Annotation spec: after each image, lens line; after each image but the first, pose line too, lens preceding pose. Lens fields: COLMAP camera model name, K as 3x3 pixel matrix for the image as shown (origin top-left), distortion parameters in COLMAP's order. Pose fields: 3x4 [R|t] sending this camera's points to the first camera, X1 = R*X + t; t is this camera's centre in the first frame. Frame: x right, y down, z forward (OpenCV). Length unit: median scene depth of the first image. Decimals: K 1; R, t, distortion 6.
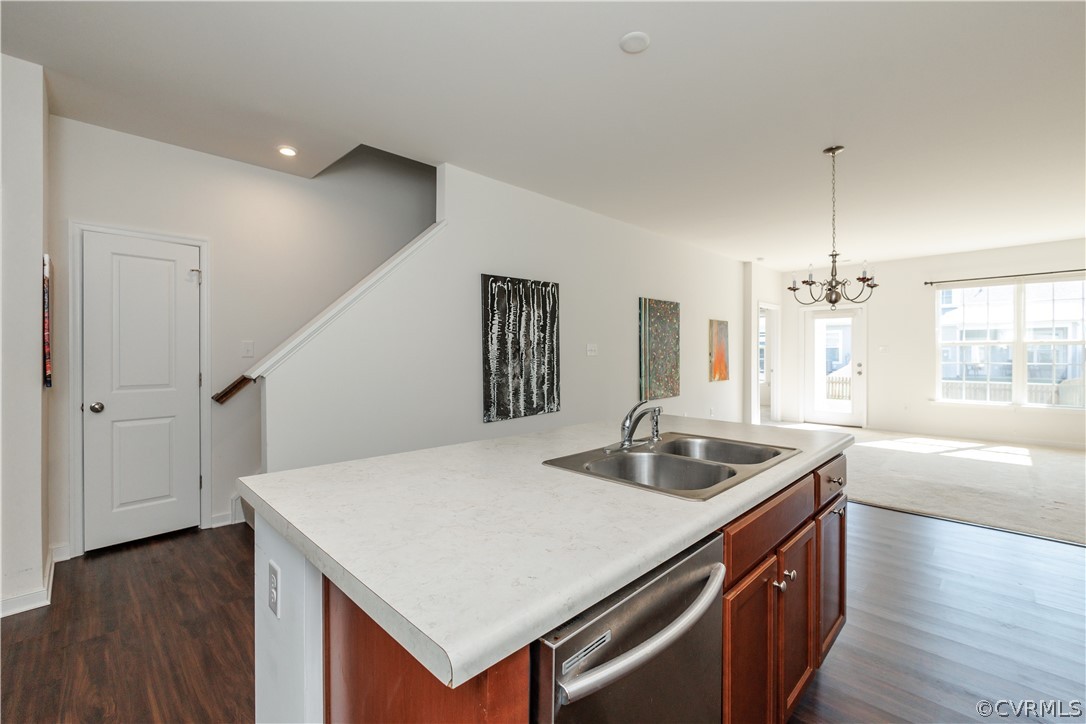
lens RADIAL K [[467.9, 0, 541.5], [0, 467.9, 359.4], [0, 0, 1]] dist [-0.008579, 0.000520]
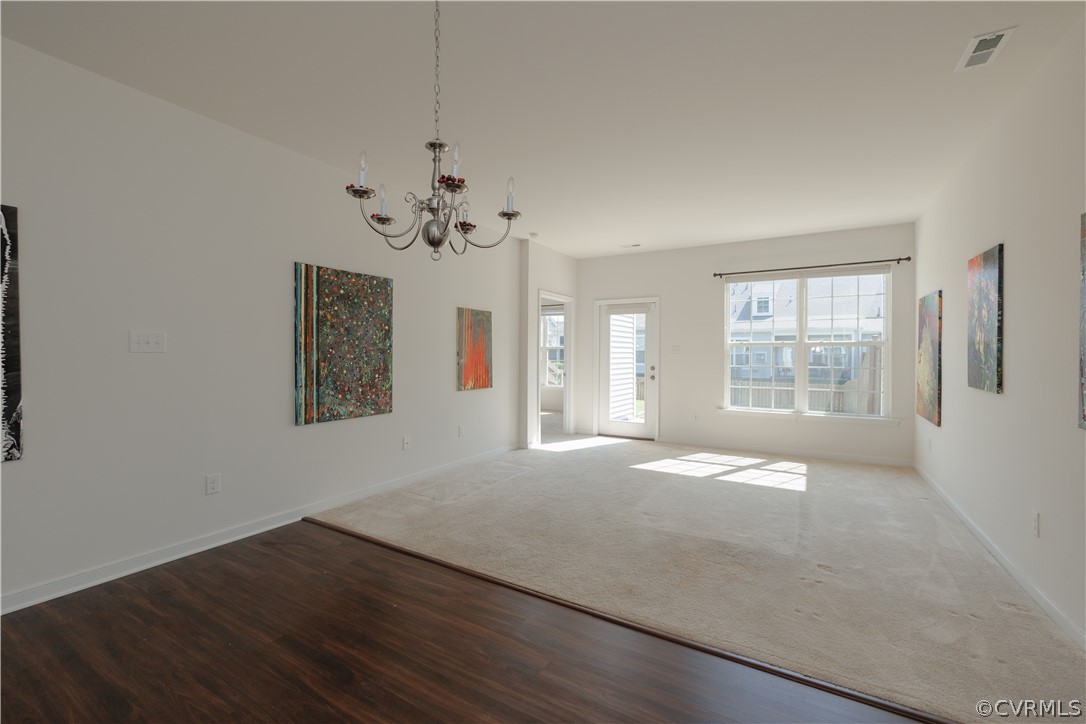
lens RADIAL K [[463.8, 0, 543.0], [0, 463.8, 362.0], [0, 0, 1]] dist [-0.003349, -0.000188]
pose [[0.967056, 0.004505, 0.254524, 0.340384], [-0.005056, 0.999986, 0.001512, 0.000339], [-0.254514, -0.002749, 0.967065, 0.278037]]
